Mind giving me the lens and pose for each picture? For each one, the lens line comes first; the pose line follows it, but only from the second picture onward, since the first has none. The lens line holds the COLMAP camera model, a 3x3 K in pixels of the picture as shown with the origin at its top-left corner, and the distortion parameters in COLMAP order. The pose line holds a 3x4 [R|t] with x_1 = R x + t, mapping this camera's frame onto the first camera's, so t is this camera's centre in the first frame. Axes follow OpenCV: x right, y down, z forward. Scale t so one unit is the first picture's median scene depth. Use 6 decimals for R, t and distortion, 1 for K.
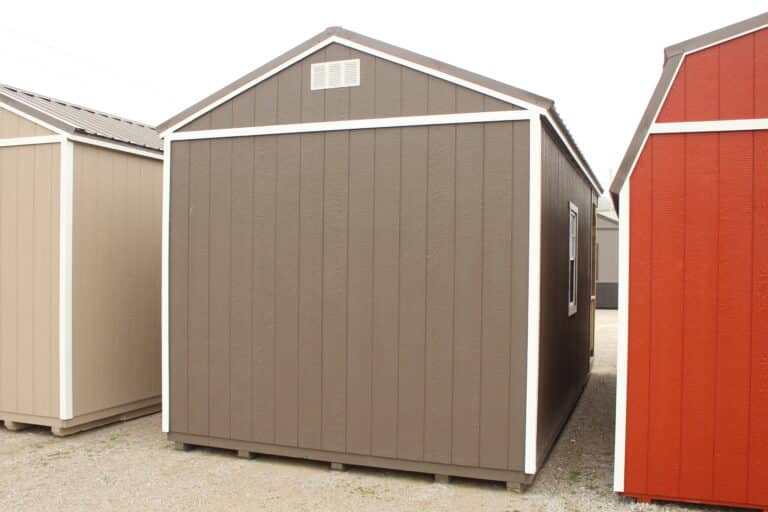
lens RADIAL K [[722.4, 0, 379.2], [0, 722.4, 259.1], [0, 0, 1]] dist [-0.055093, 0.000000]
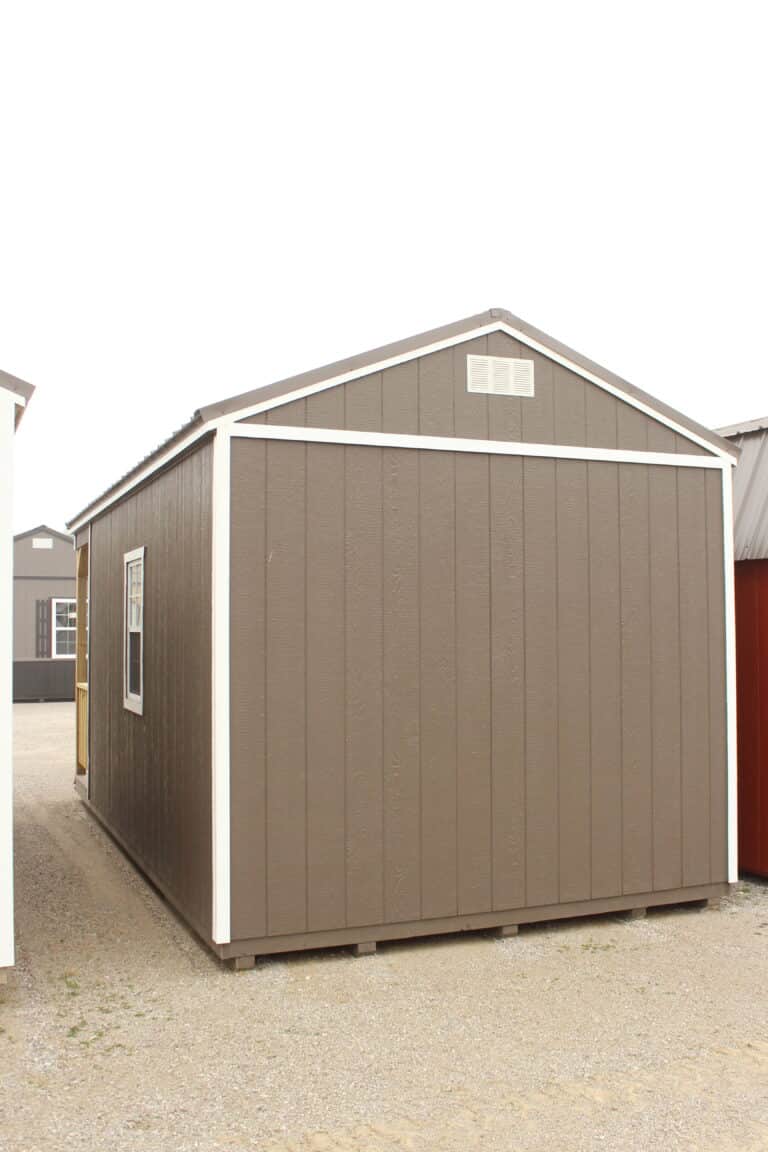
lens RADIAL K [[1083.6, 0, 382.3], [0, 1083.6, 582.8], [0, 0, 1]] dist [-0.055093, 0.000000]
pose [[0.732385, 0.015907, 0.680705, -0.874729], [0.012238, 0.999258, -0.036517, -0.014070], [-0.680781, 0.035075, 0.731647, 0.305069]]
